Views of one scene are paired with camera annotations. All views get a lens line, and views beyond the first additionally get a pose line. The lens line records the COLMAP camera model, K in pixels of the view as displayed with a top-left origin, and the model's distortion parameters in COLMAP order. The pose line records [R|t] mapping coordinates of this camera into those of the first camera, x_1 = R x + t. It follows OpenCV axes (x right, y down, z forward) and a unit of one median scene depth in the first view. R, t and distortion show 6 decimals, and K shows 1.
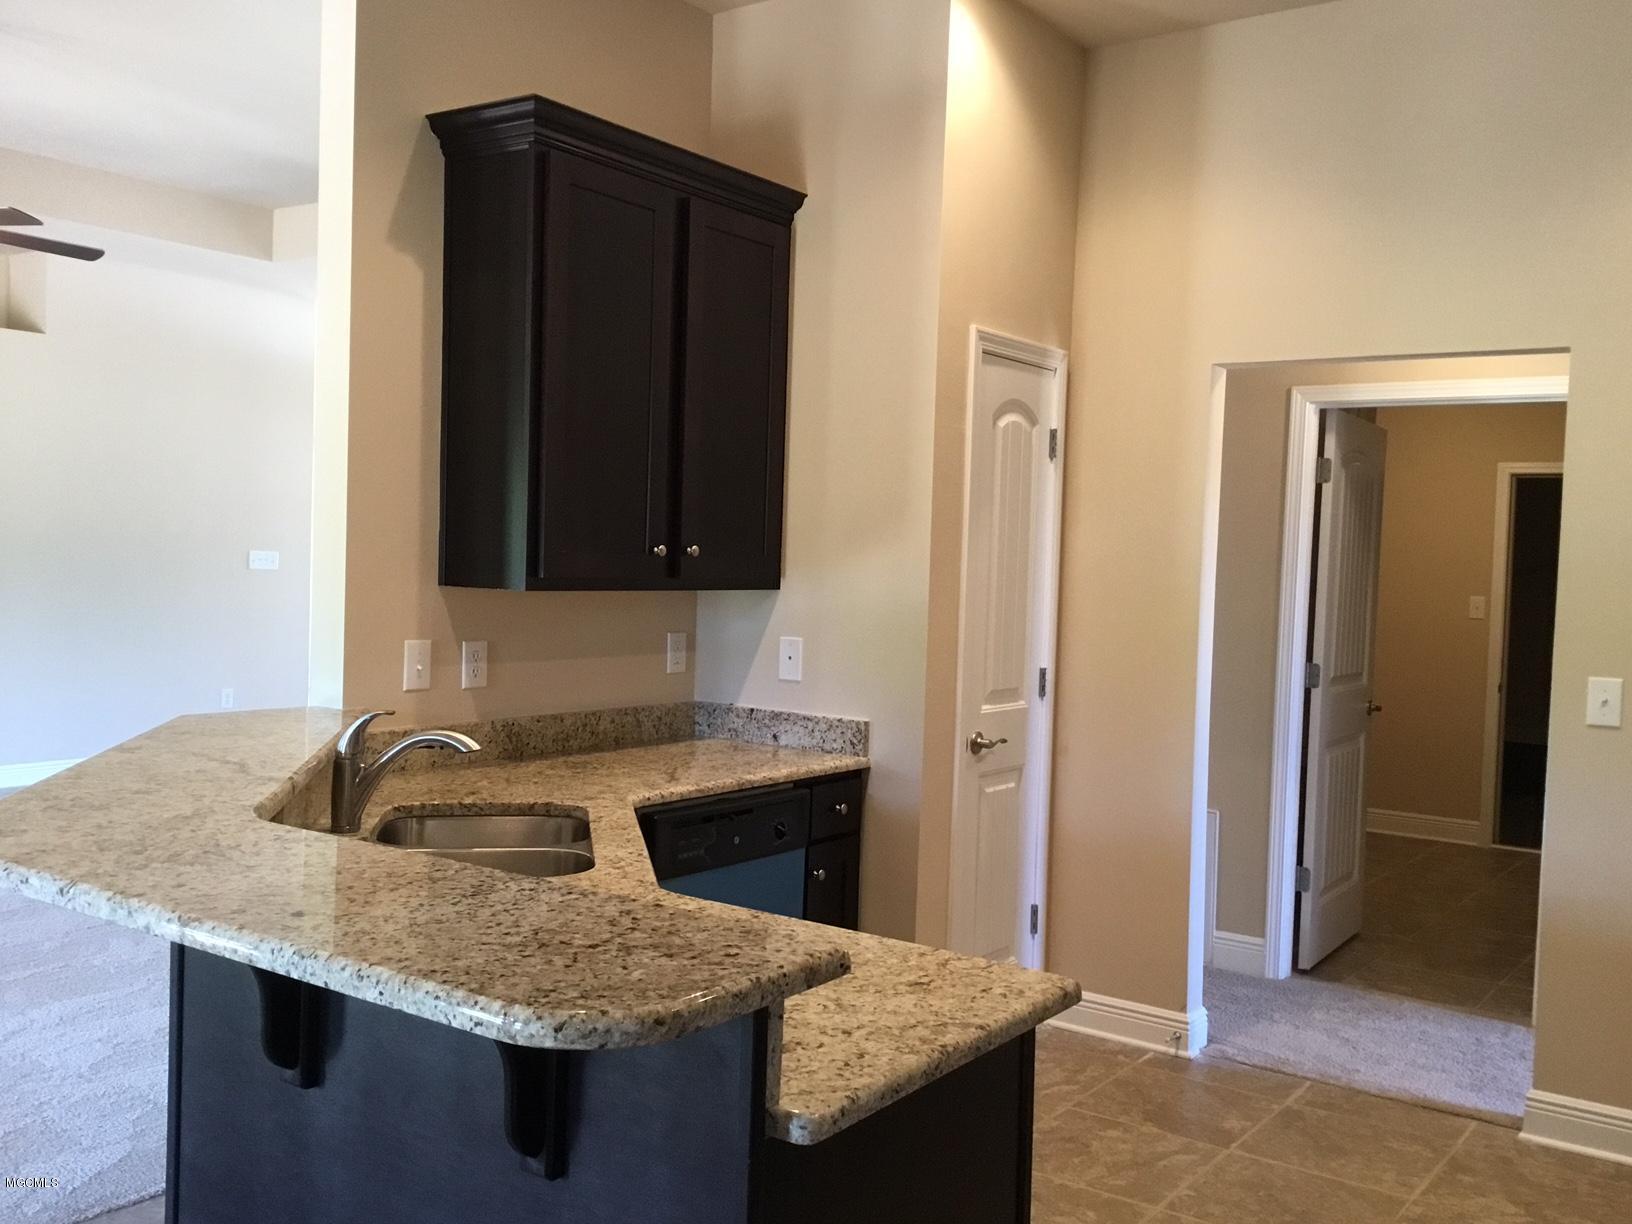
lens RADIAL K [[1503.1, 0, 815.0], [0, 1503.1, 600.9], [0, 0, 1]] dist [0.026471, 0.000000]
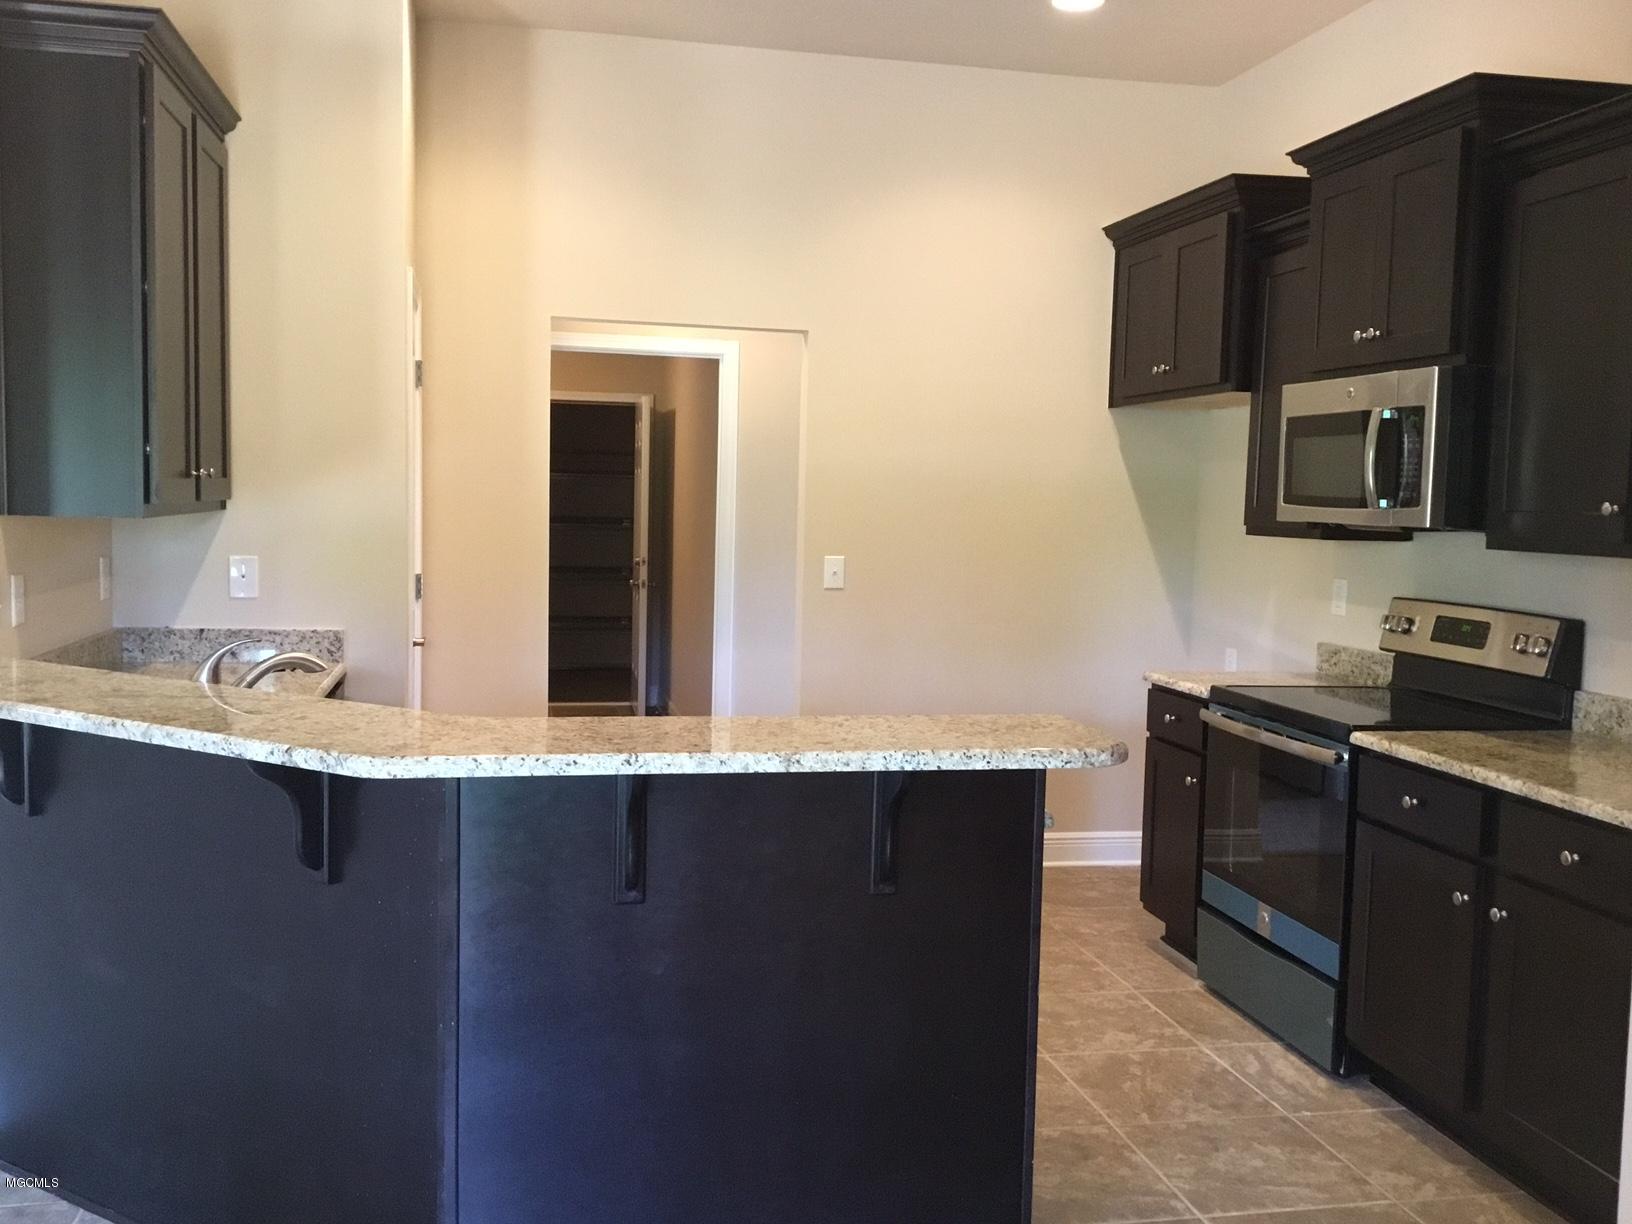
lens RADIAL K [[1503.1, 0, 814.5], [0, 1503.1, 612.4], [0, 0, 1]] dist [0.026471, 0.000000]
pose [[0.683558, -0.074272, 0.726108, -0.509344], [0.022725, 0.996493, 0.080536, -0.011914], [-0.729543, -0.038550, 0.682848, 0.010491]]
